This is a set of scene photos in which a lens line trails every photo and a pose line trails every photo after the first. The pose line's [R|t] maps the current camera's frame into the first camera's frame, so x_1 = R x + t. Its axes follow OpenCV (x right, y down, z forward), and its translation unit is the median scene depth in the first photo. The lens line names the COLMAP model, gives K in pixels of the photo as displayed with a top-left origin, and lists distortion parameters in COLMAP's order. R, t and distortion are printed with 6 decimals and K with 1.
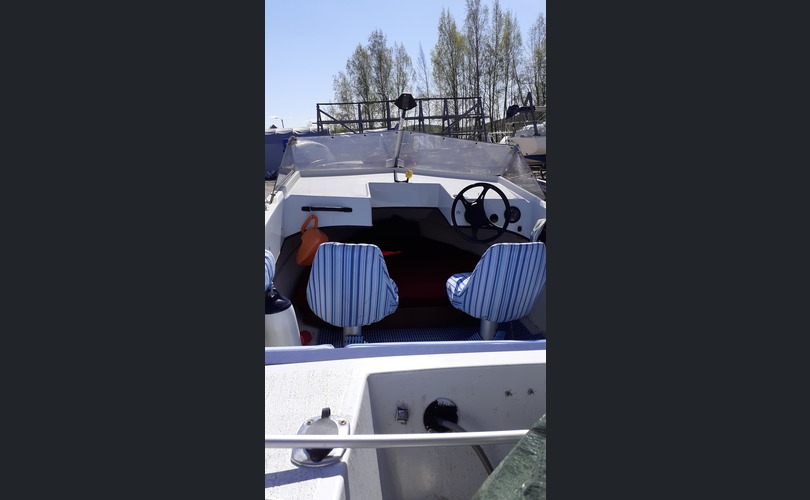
lens RADIAL K [[628.2, 0, 405.0], [0, 628.2, 250.0], [0, 0, 1]] dist [0.003980, 0.000198]
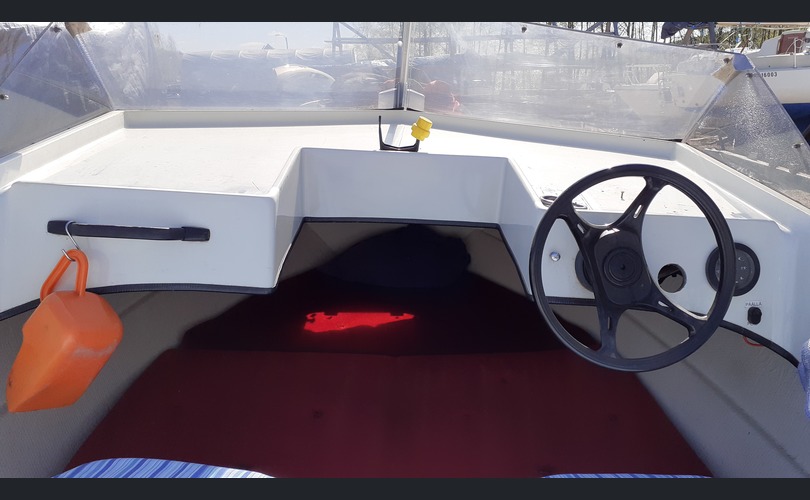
lens RADIAL K [[741.0, 0, 405.0], [0, 741.0, 206.5], [0, 0, 1]] dist [-0.012082, -0.010162]
pose [[0.990030, 0.046385, -0.132999, 0.057666], [-0.048983, 0.998666, -0.016328, -0.072891], [0.132064, 0.022679, 0.990982, 0.615462]]
